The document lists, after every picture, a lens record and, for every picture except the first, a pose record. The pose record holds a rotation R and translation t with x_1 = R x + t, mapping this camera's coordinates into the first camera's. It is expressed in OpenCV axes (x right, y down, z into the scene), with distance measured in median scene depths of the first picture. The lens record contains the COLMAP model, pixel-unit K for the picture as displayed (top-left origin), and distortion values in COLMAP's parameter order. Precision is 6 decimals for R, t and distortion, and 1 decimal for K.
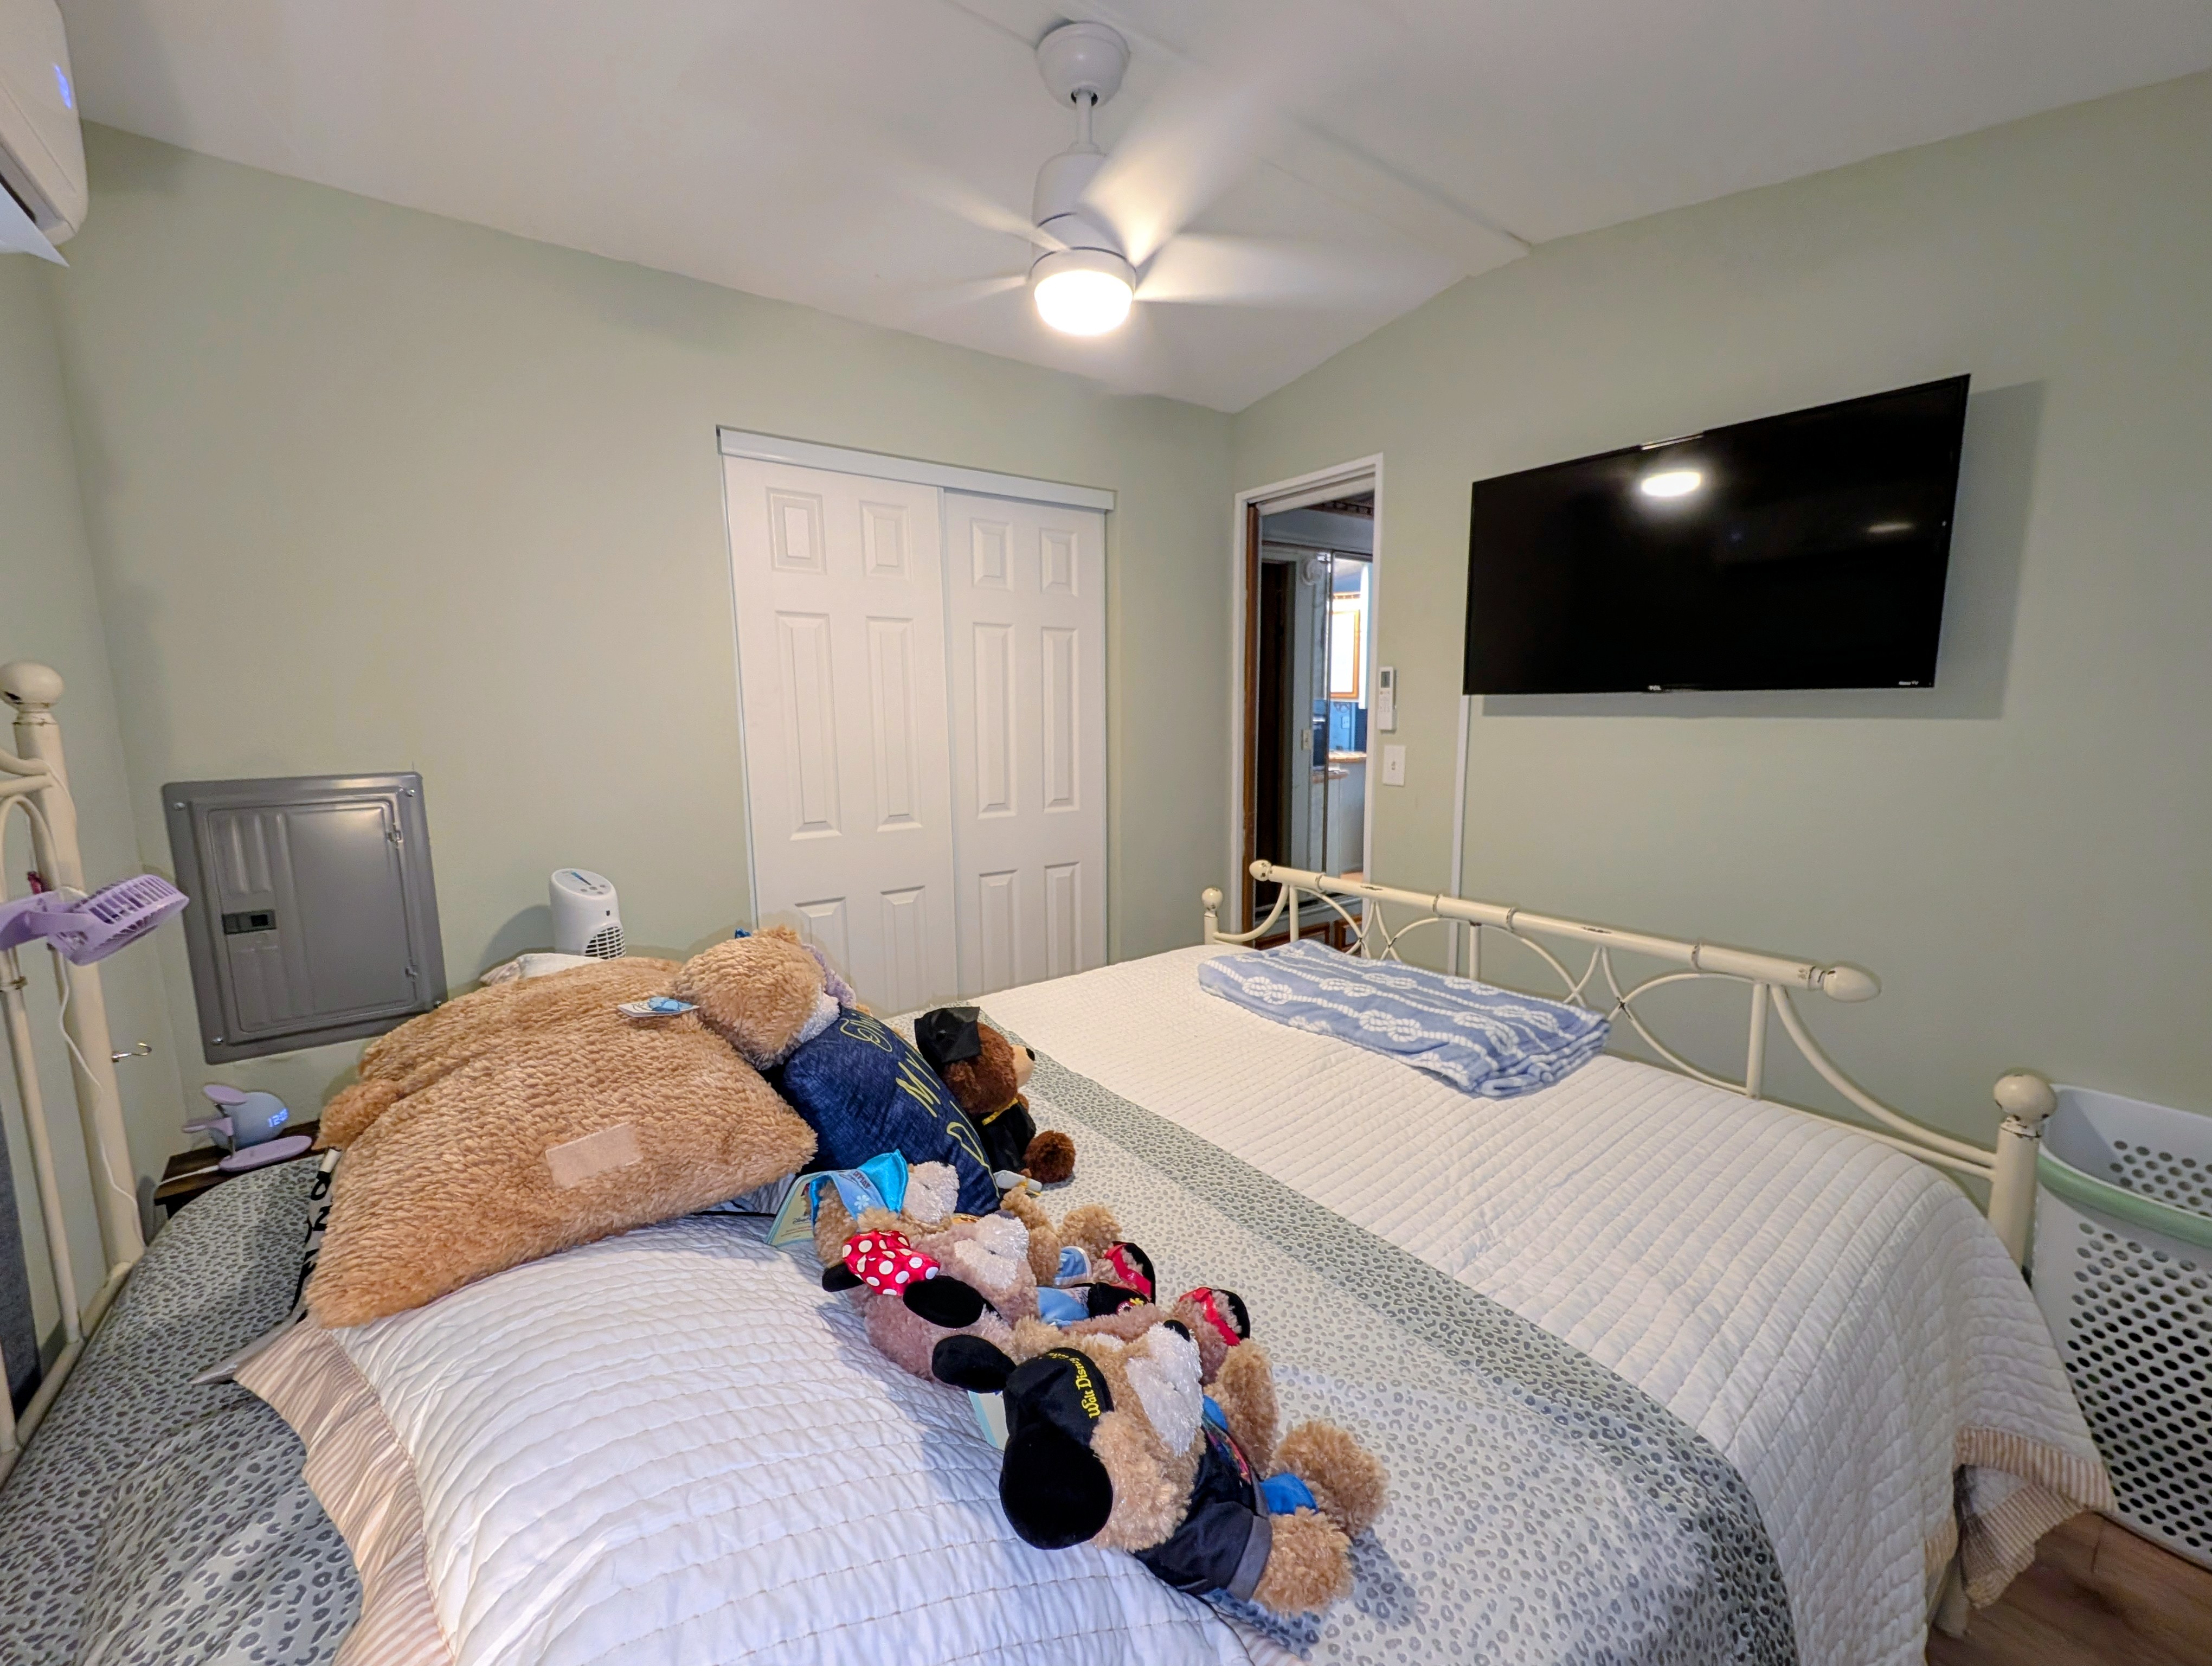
lens RADIAL K [[899.7, 0, 1106.0], [0, 899.7, 833.0], [0, 0, 1]] dist [0.000354, -0.000276]
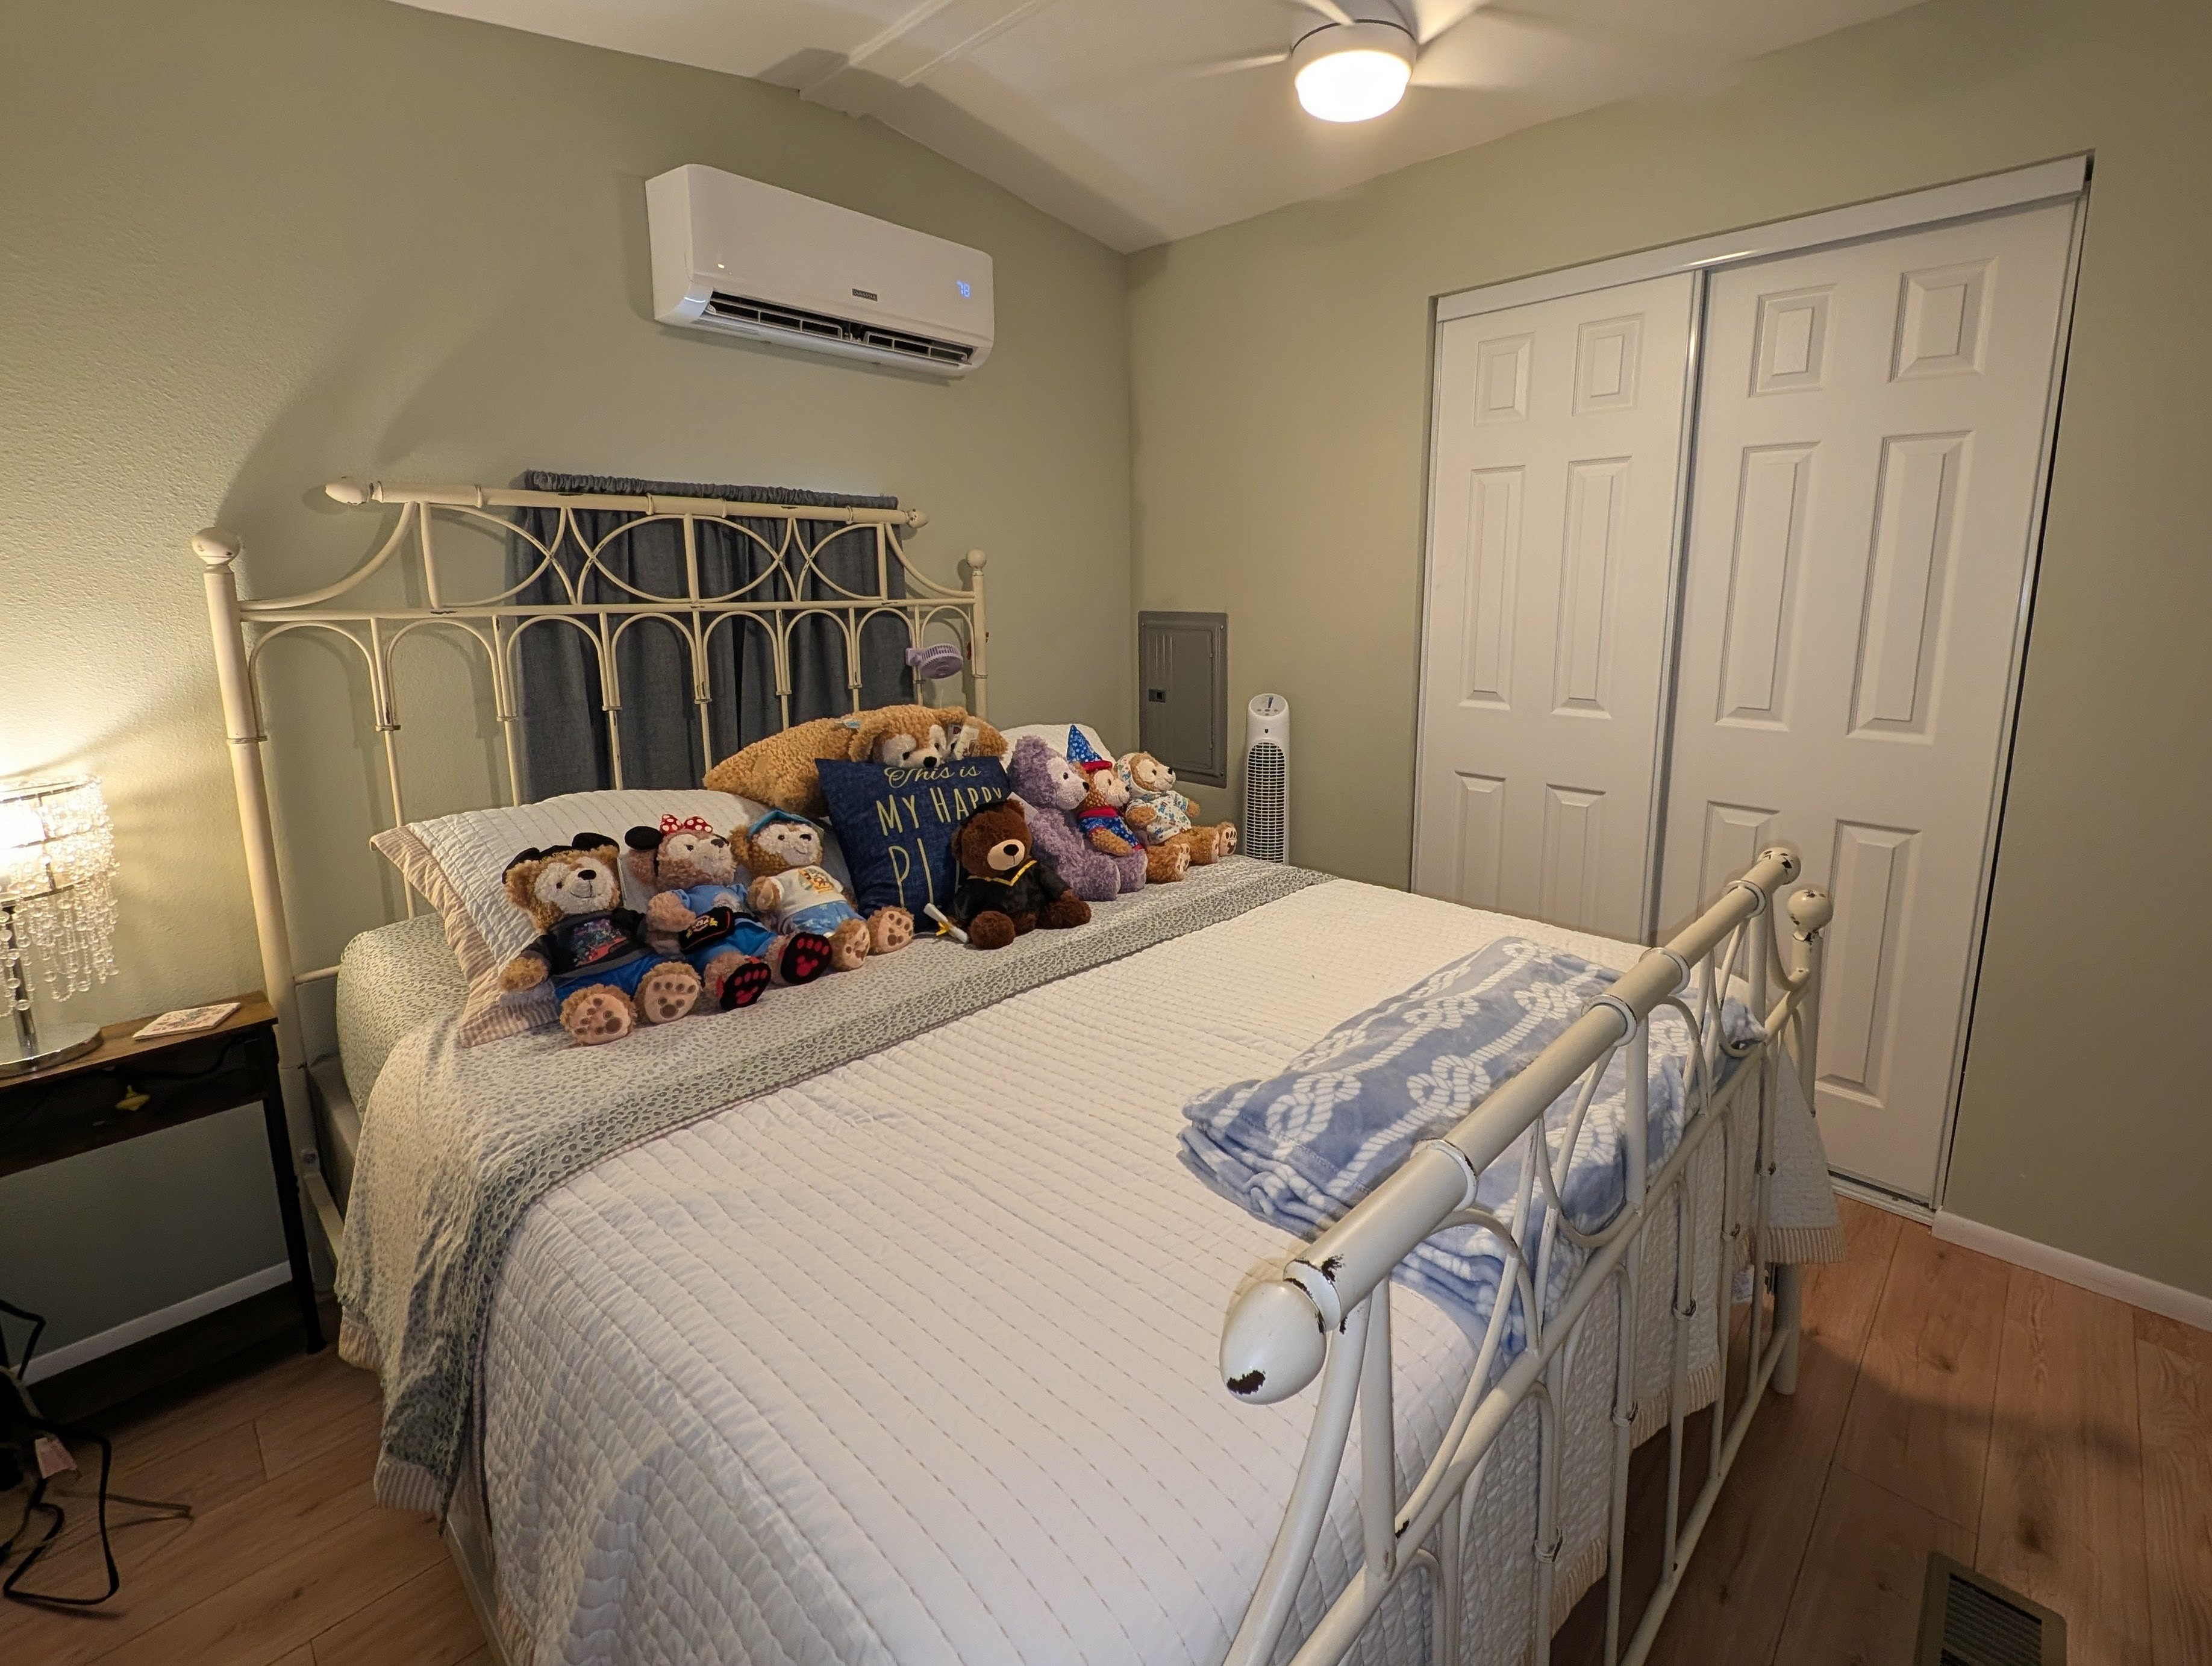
lens RADIAL K [[970.8, 0, 1139.7], [0, 970.8, 736.7], [0, 0, 1]] dist [0.015917, -0.000038]
pose [[0.179513, 0.167852, -0.969330, 0.604527], [-0.140598, 0.979599, 0.143592, -0.060694], [0.973657, 0.110510, 0.199450, 0.443263]]
